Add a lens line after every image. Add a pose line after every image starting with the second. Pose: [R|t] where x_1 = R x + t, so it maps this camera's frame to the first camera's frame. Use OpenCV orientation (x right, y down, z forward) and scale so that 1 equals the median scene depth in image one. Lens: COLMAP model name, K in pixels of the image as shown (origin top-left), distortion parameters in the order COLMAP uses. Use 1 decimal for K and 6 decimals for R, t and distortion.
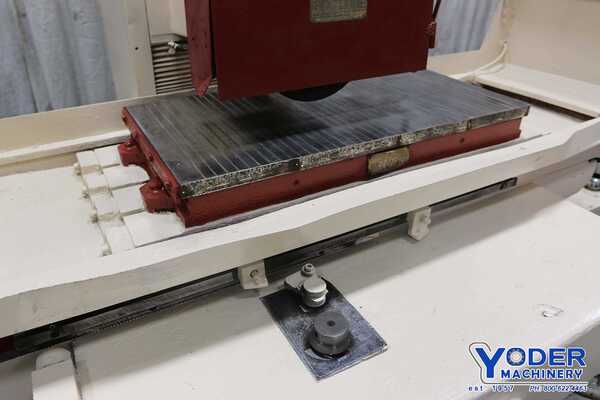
lens RADIAL K [[467.9, 0, 291.3], [0, 467.9, 200.9], [0, 0, 1]] dist [-0.049607, 0.005510]
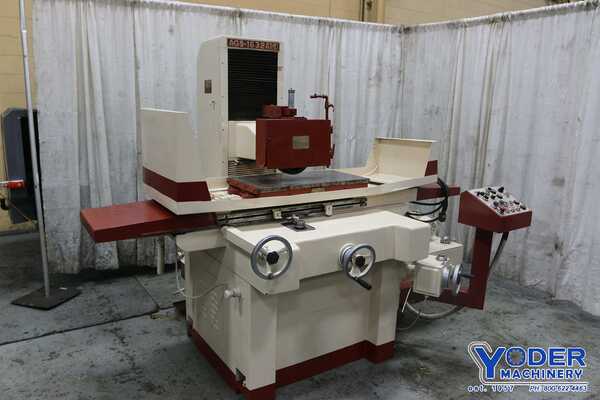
lens RADIAL K [[467.9, 0, 291.3], [0, 467.9, 200.9], [0, 0, 1]] dist [-0.049607, 0.005510]
pose [[0.998495, -0.001801, 0.054808, -0.139907], [0.018554, 0.951614, -0.306735, 0.908449], [-0.051604, 0.307290, 0.950216, -1.894706]]
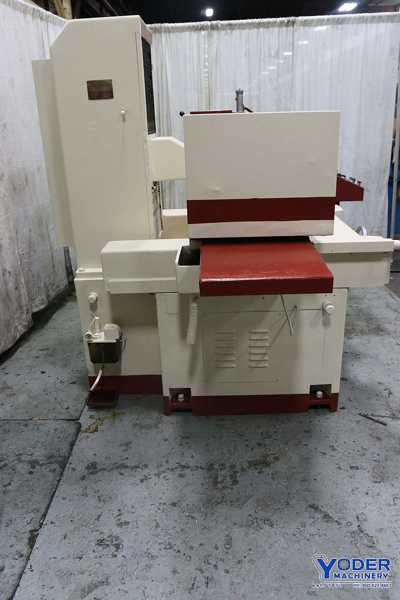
lens RADIAL K [[478.6, 0, 199.3], [0, 478.6, 274.2], [0, 0, 1]] dist [-0.056630, -0.002183]
pose [[0.506041, -0.305987, 0.806408, -2.631541], [0.472028, 0.880764, 0.037992, 0.038939], [-0.721881, 0.361422, 0.590137, -0.343622]]
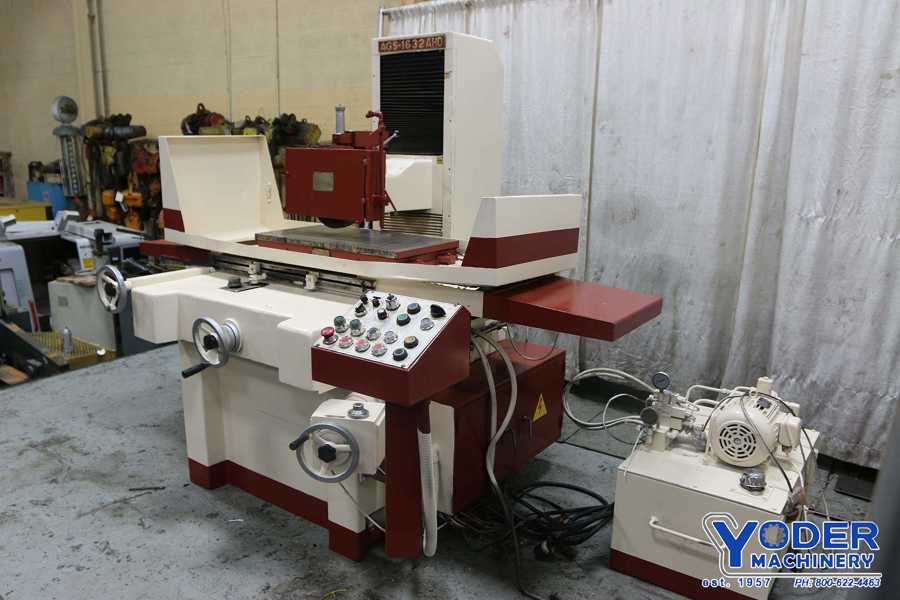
lens RADIAL K [[701.9, 0, 436.9], [0, 701.9, 301.4], [0, 0, 1]] dist [-0.049607, 0.005510]
pose [[0.418000, 0.199769, -0.886210, 3.161626], [-0.461125, 0.887162, -0.017516, -0.064795], [0.782713, 0.415976, 0.462953, -0.007205]]
